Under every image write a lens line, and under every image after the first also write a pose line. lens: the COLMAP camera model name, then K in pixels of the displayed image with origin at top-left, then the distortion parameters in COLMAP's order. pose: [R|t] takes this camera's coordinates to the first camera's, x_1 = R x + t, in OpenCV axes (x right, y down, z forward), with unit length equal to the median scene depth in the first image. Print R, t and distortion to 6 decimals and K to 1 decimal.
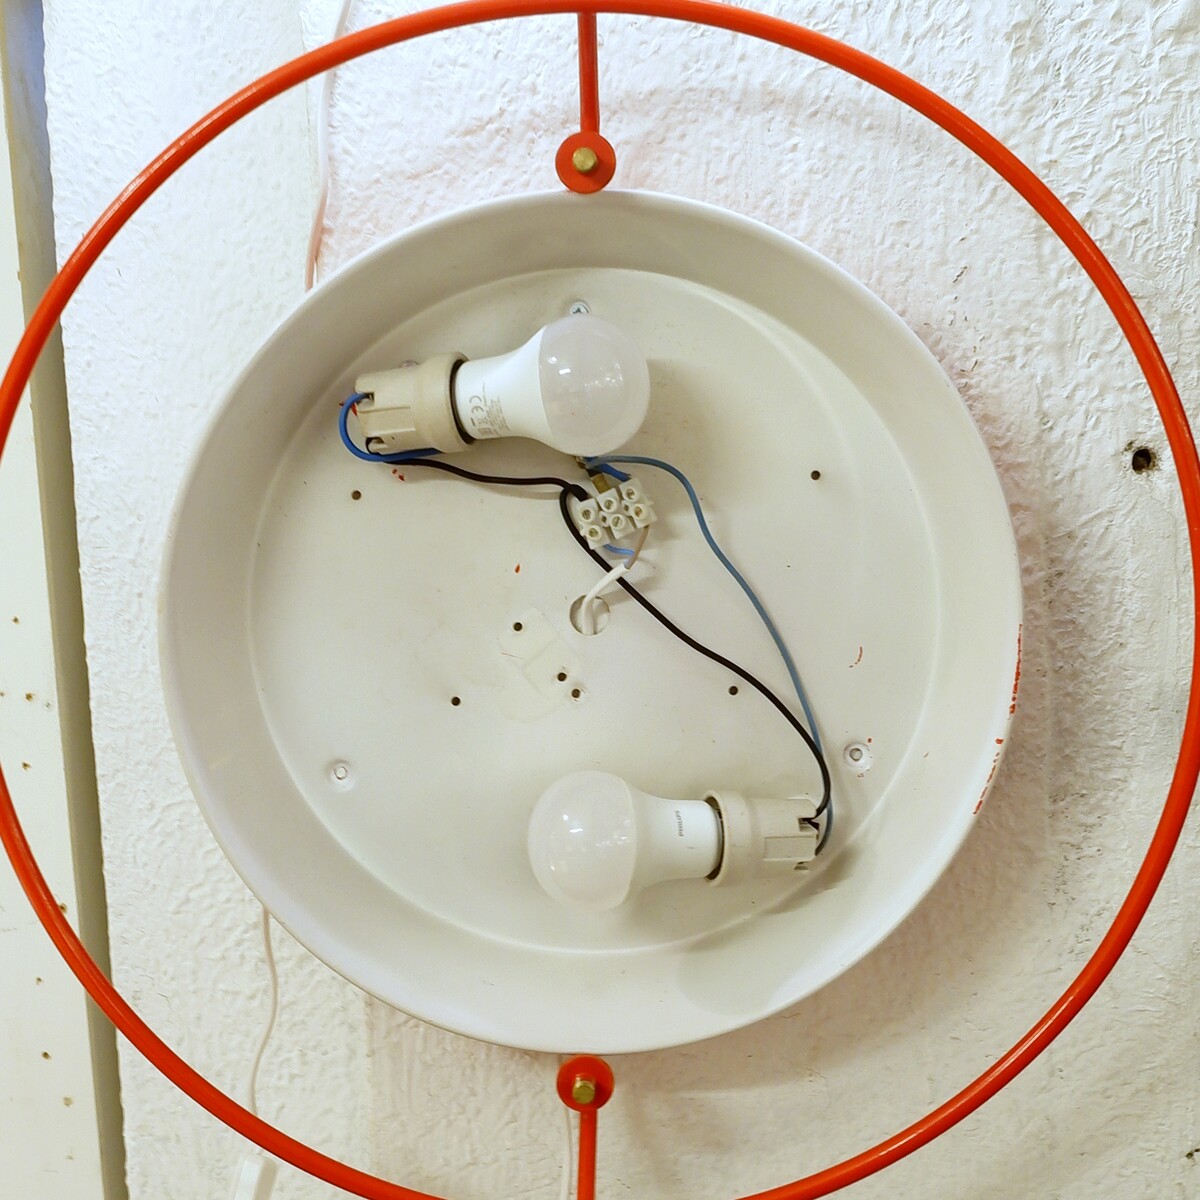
lens RADIAL K [[2901.4, 0, 600.0], [0, 2901.4, 600.0], [0, 0, 1]] dist [-0.053314, 0.013541]
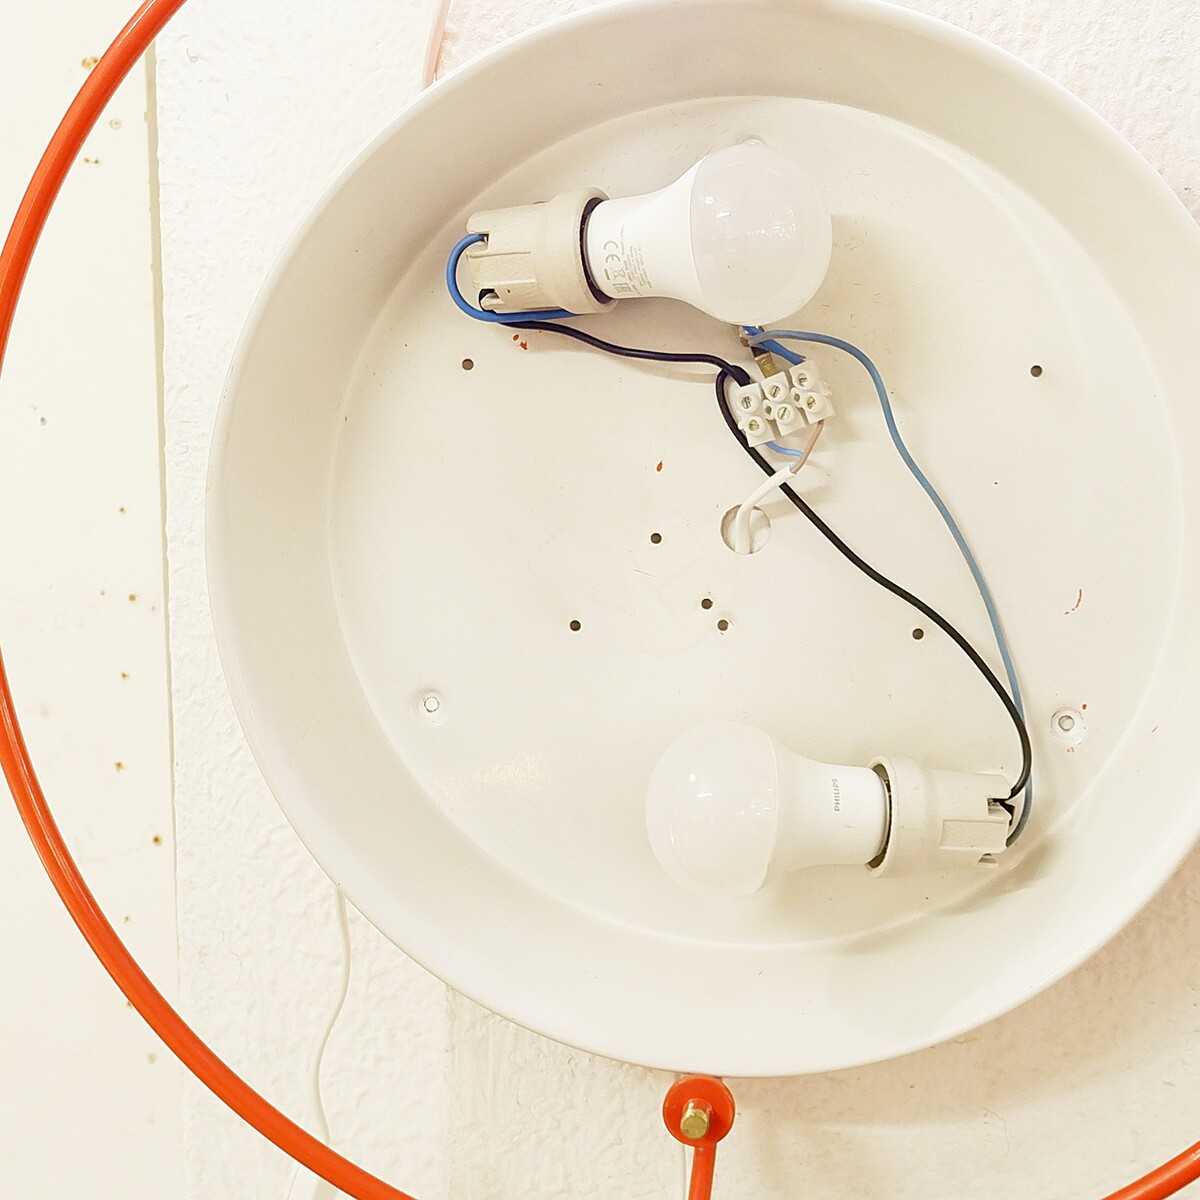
lens RADIAL K [[2994.2, 0, 602.0], [0, 2994.2, 524.6], [0, 0, 1]] dist [-0.077652, 0.258466]
pose [[0.995295, 0.061521, -0.074859, 0.019292], [-0.062002, 0.998067, -0.004120, 0.009966], [0.074461, 0.008742, 0.997186, 0.168892]]
